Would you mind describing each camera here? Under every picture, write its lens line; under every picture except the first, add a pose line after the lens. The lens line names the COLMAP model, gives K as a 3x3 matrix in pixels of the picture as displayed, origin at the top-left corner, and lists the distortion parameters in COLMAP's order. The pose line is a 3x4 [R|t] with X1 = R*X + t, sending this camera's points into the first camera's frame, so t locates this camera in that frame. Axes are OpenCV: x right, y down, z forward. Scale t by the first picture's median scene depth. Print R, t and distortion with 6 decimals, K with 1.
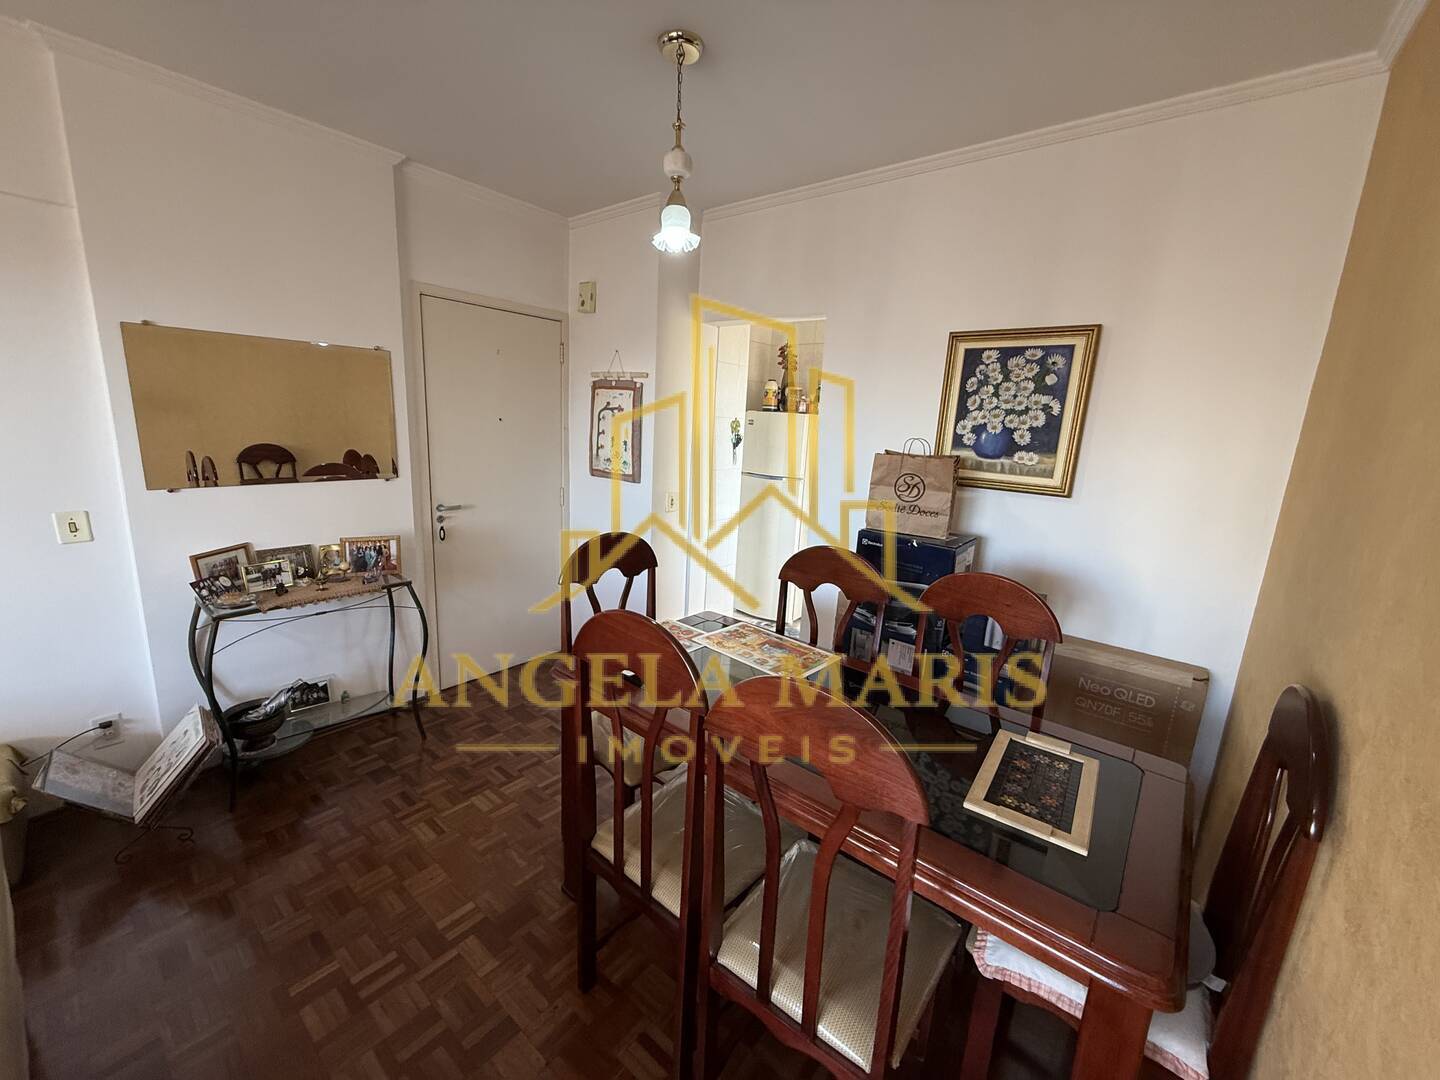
lens RADIAL K [[572.7, 0, 716.6], [0, 572.7, 541.3], [0, 0, 1]] dist [0.000250, -0.000280]
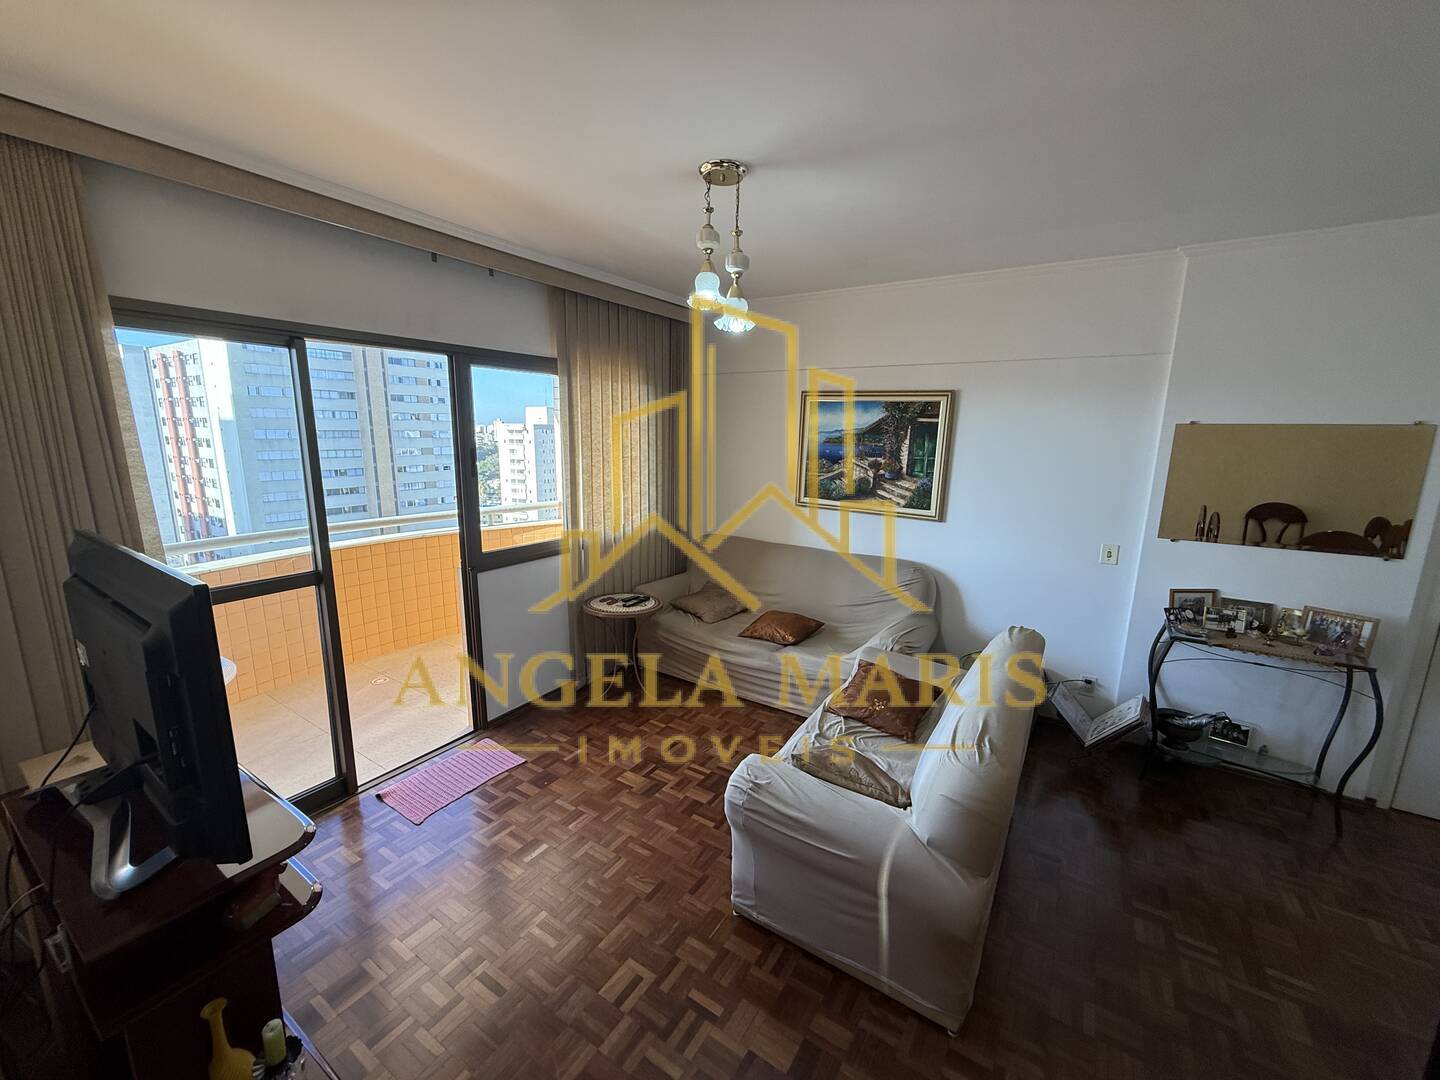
lens RADIAL K [[572.7, 0, 717.6], [0, 572.7, 537.8], [0, 0, 1]] dist [0.000250, -0.000280]
pose [[0.111337, 0.140148, -0.983851, 0.271284], [-0.217352, 0.969472, 0.113503, -0.011957], [0.969723, 0.201205, 0.138399, -0.246795]]
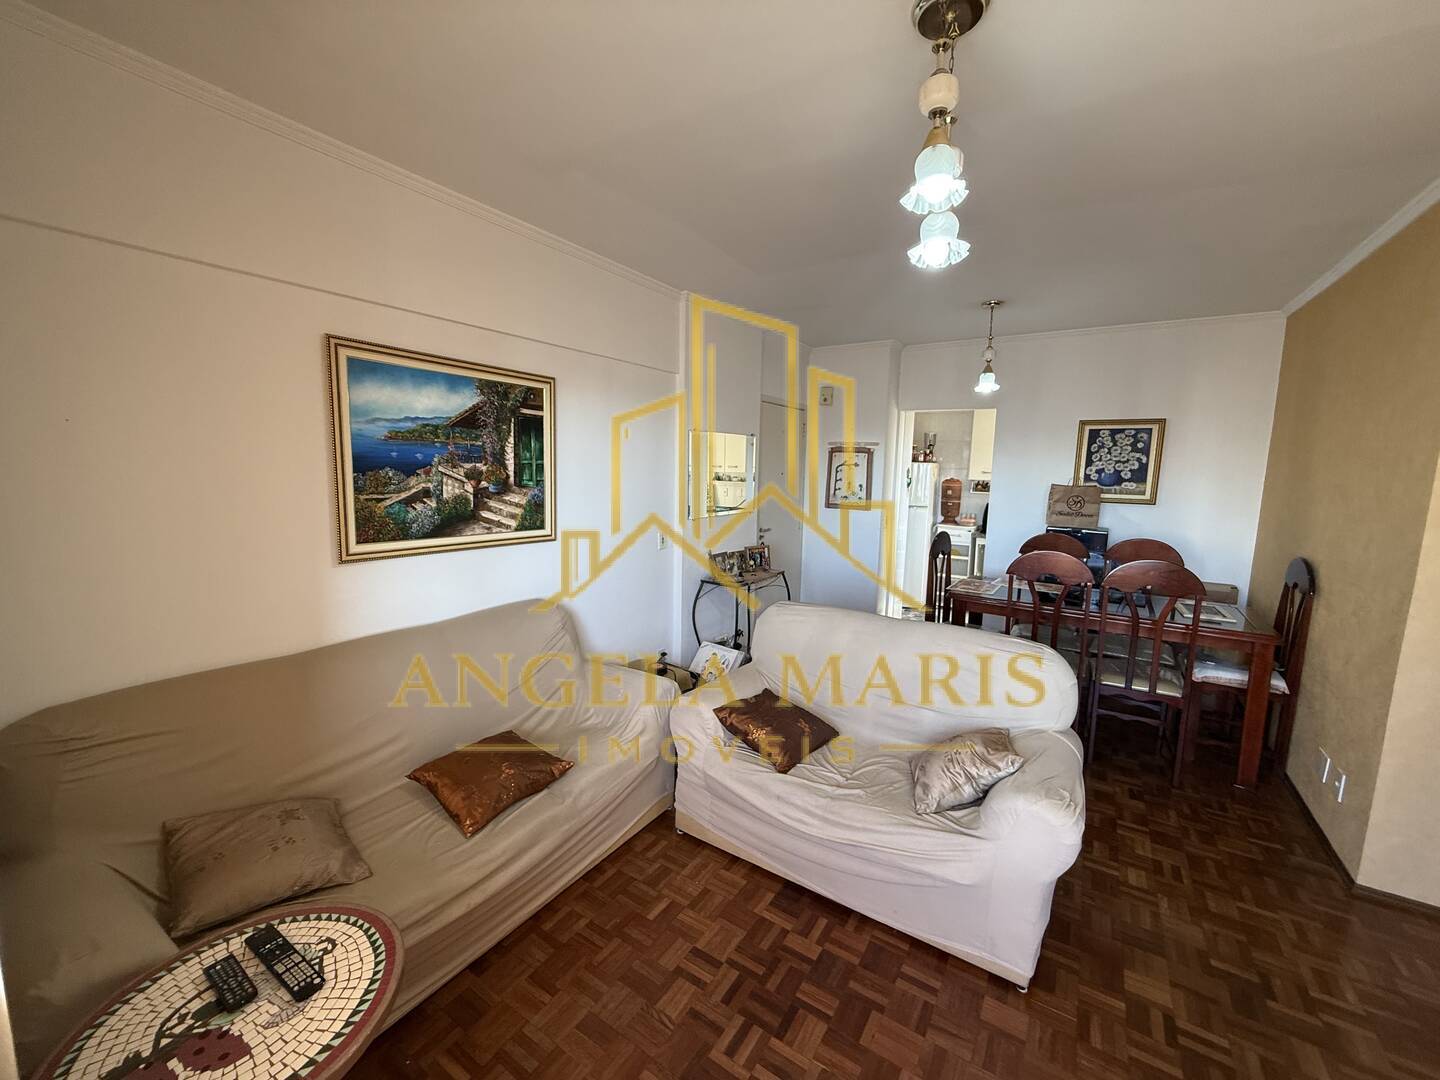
lens RADIAL K [[572.7, 0, 717.2], [0, 572.7, 539.5], [0, 0, 1]] dist [0.000250, -0.000280]
pose [[0.994170, -0.043884, 0.098489, -1.017080], [0.051191, 0.996022, -0.072933, 0.102461], [-0.094897, 0.077550, 0.992462, -0.747111]]
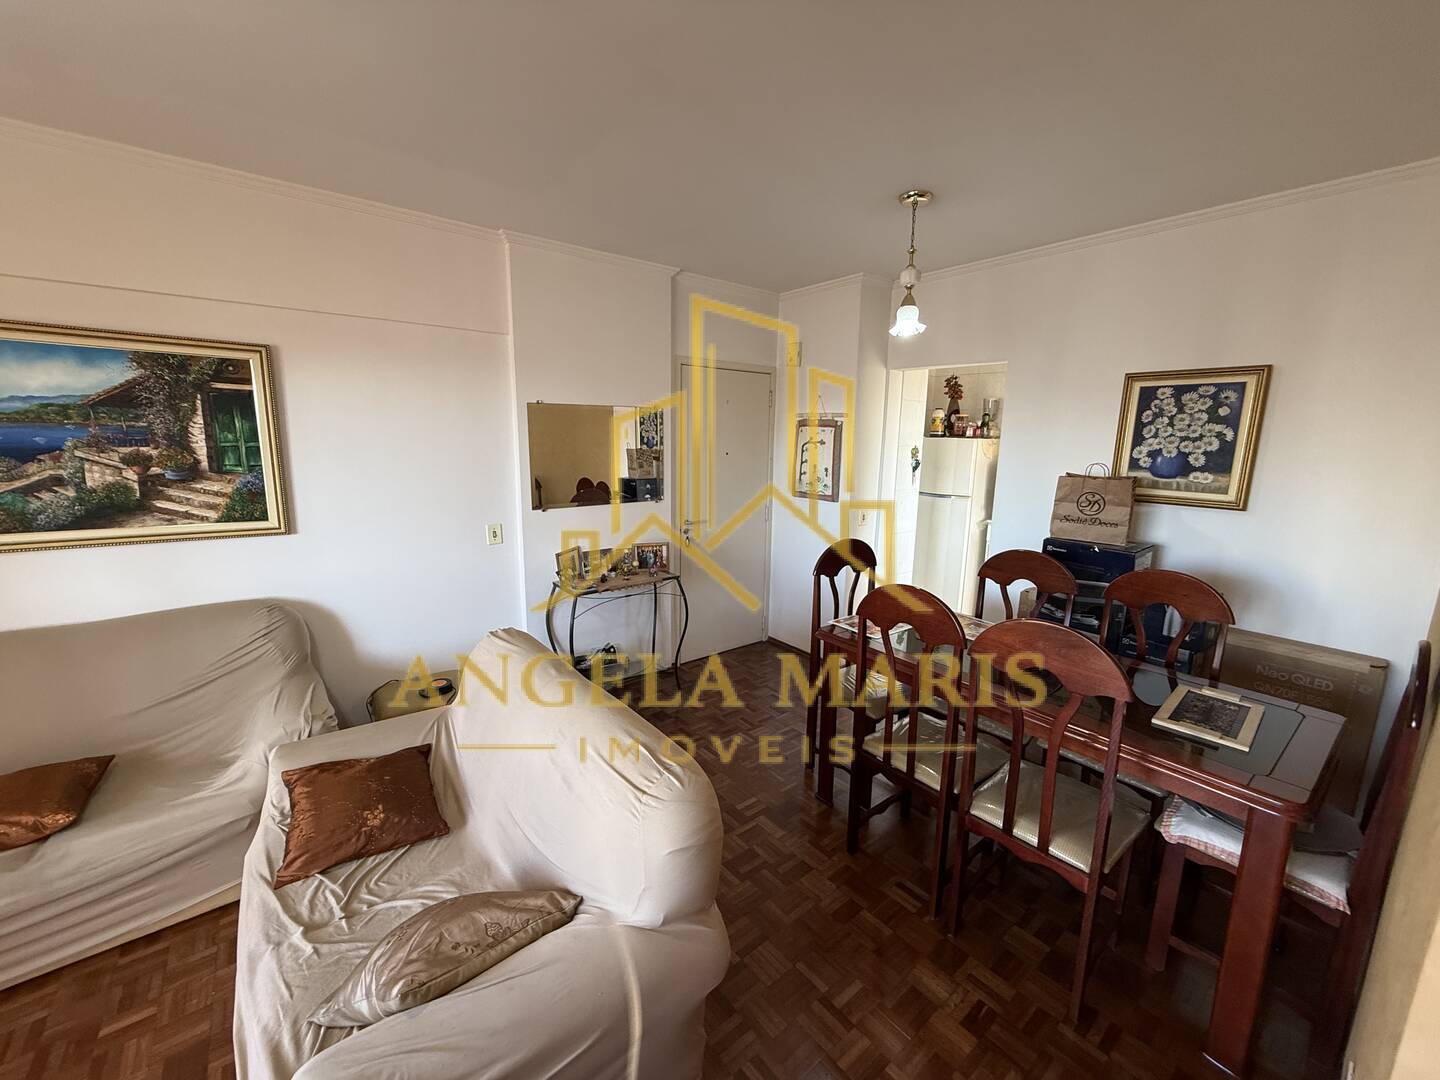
lens RADIAL K [[572.7, 0, 716.4], [0, 572.7, 539.2], [0, 0, 1]] dist [0.000250, -0.000280]
pose [[0.976863, 0.003121, -0.213841, -0.178769], [-0.010593, 0.999372, -0.033804, 0.031306], [0.213602, 0.035287, 0.976283, -0.354459]]
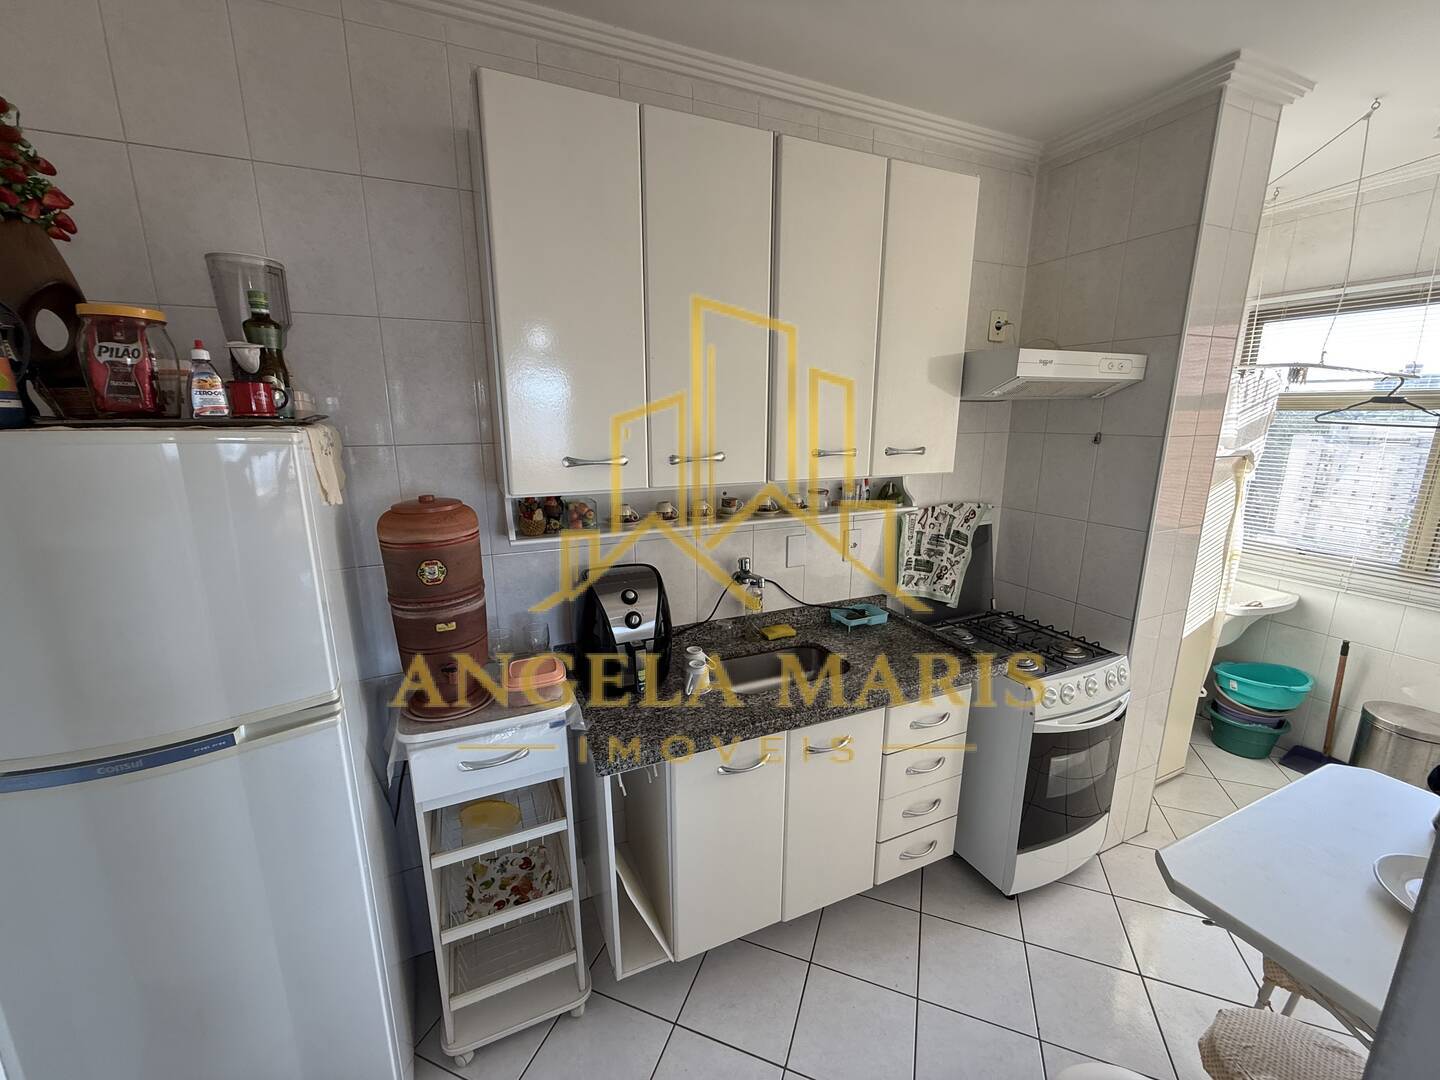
lens RADIAL K [[572.7, 0, 716.5], [0, 572.7, 536.0], [0, 0, 1]] dist [0.000250, -0.000280]
pose [[0.455444, -0.236135, 0.858377, 0.063858], [0.212861, 0.965100, 0.152553, -0.337009], [-0.864442, 0.113236, 0.489813, 1.407968]]
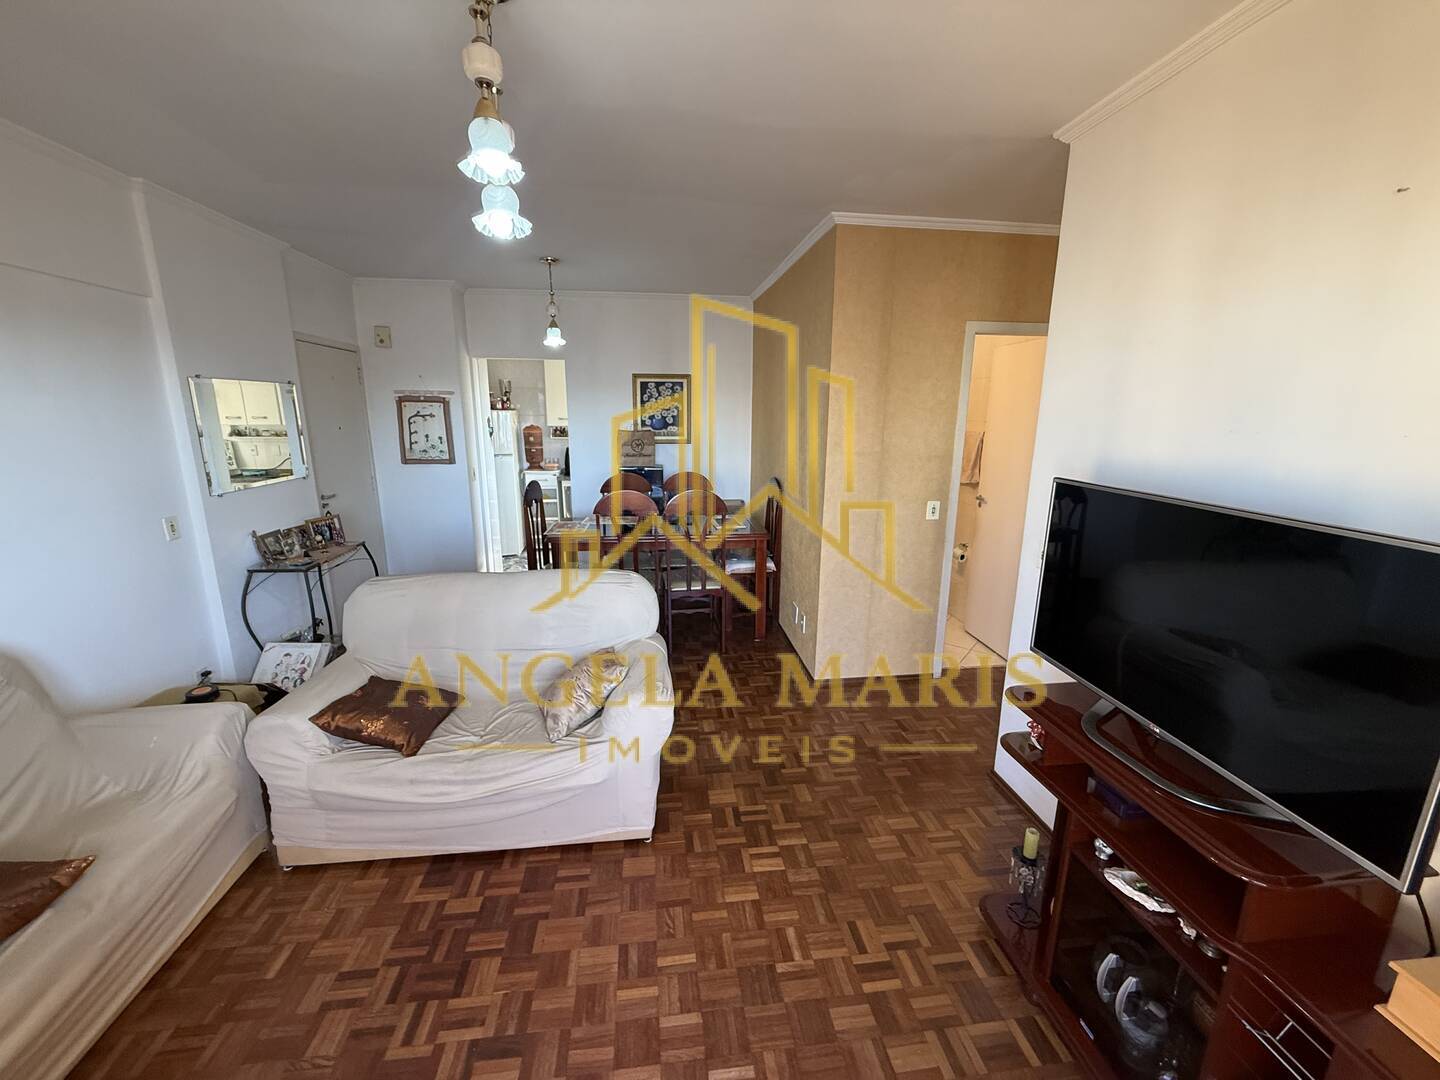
lens RADIAL K [[572.7, 0, 716.2], [0, 572.7, 538.6], [0, 0, 1]] dist [0.000250, -0.000280]
pose [[0.693996, -0.203141, 0.690727, -1.055010], [0.179764, 0.977876, 0.106976, 0.076627], [-0.697176, 0.049927, 0.715159, -0.789169]]
